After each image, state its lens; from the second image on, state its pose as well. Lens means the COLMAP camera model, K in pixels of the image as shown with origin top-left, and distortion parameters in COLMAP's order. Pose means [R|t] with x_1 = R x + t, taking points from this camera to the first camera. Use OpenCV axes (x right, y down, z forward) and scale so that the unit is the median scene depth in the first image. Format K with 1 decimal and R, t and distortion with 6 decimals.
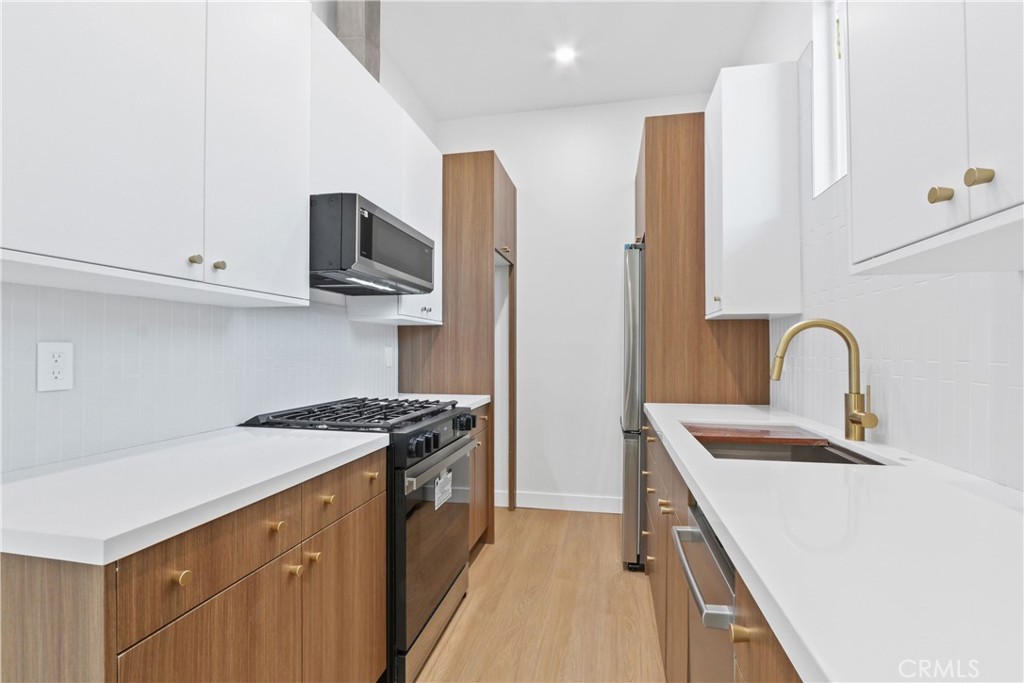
lens RADIAL K [[454.7, 0, 512.0], [0, 454.7, 341.5], [0, 0, 1]] dist [-0.001667, -0.000028]
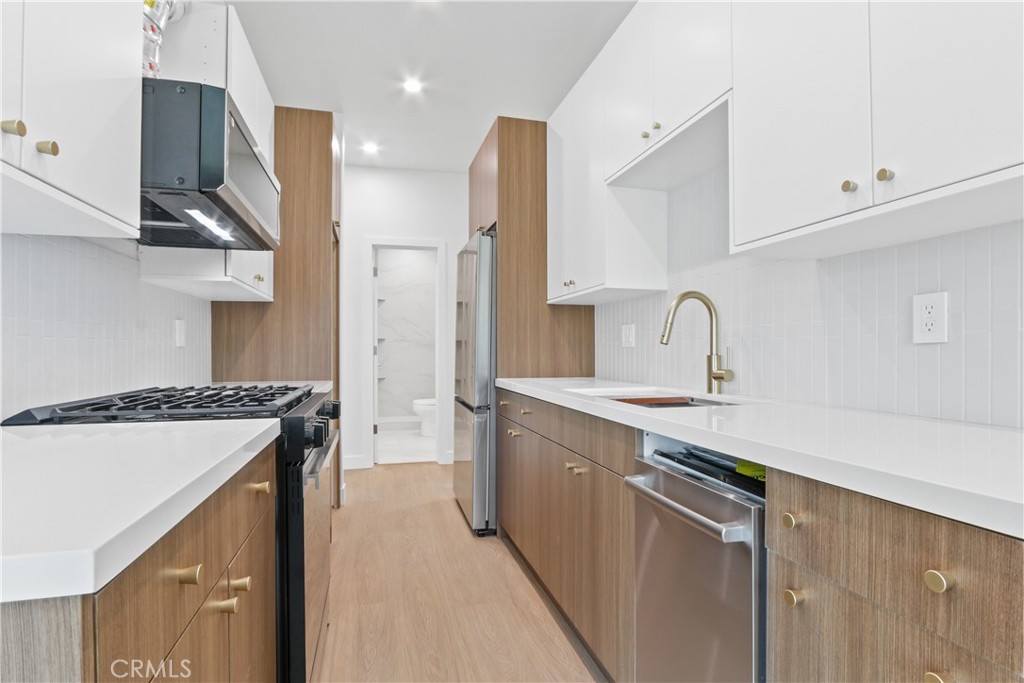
lens RADIAL K [[413.3, 0, 512.0], [0, 413.3, 341.5], [0, 0, 1]] dist [-0.026641, 0.000168]
pose [[0.894589, 0.000723, 0.446890, -0.205841], [-0.008146, 0.999859, 0.014690, 0.054895], [-0.446816, -0.016782, 0.894468, 0.205323]]
